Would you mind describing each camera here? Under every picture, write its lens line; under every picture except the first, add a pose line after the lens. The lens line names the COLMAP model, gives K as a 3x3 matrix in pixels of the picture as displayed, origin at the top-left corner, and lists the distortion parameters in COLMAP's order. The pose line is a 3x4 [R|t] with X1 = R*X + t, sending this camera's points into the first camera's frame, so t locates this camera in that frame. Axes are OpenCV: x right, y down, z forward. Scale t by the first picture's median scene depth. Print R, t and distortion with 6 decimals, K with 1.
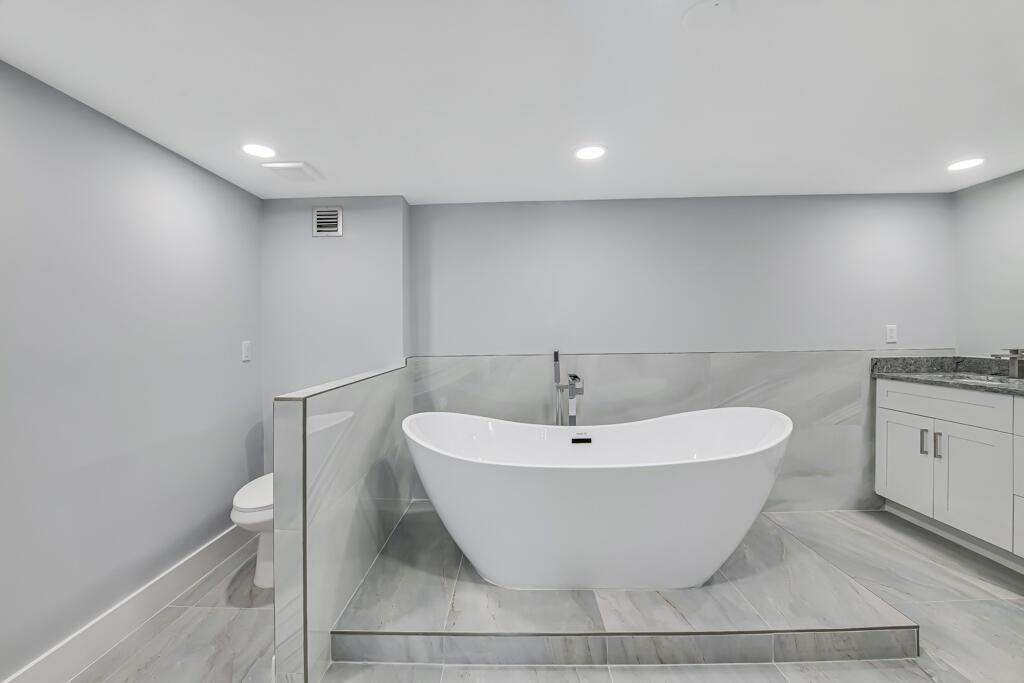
lens RADIAL K [[418.1, 0, 506.3], [0, 418.1, 337.1], [0, 0, 1]] dist [-0.015758, -0.000965]
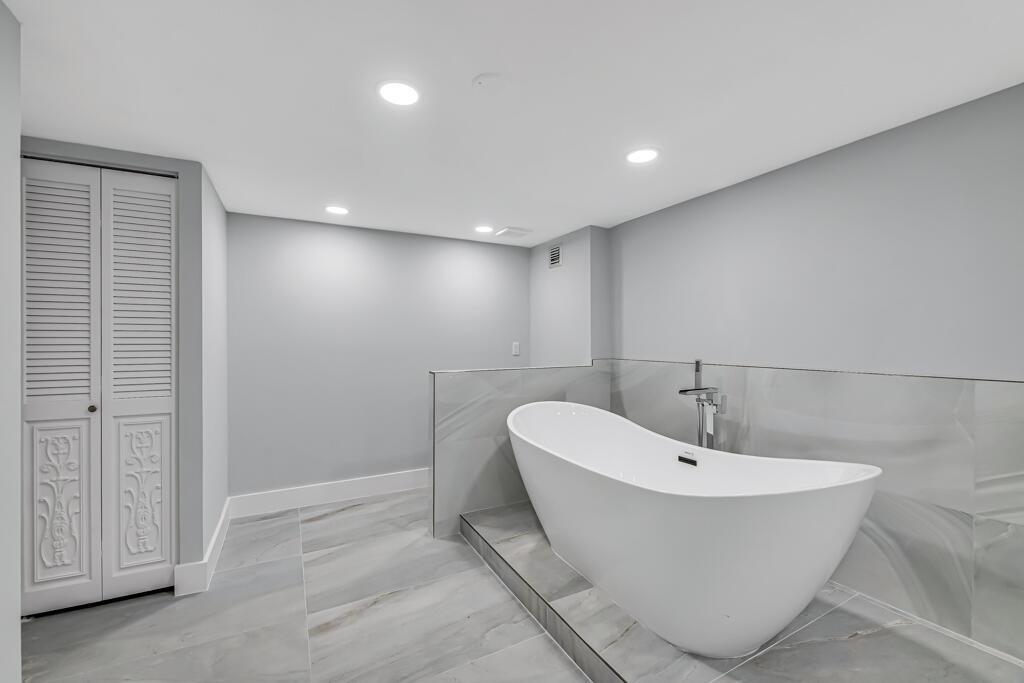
lens RADIAL K [[418.1, 0, 508.1], [0, 418.1, 338.3], [0, 0, 1]] dist [-0.015758, -0.000965]
pose [[0.487385, 0.012456, -0.873098, 0.740236], [-0.004378, 0.999921, 0.011821, -0.024668], [0.873176, -0.001939, 0.487401, 0.211045]]
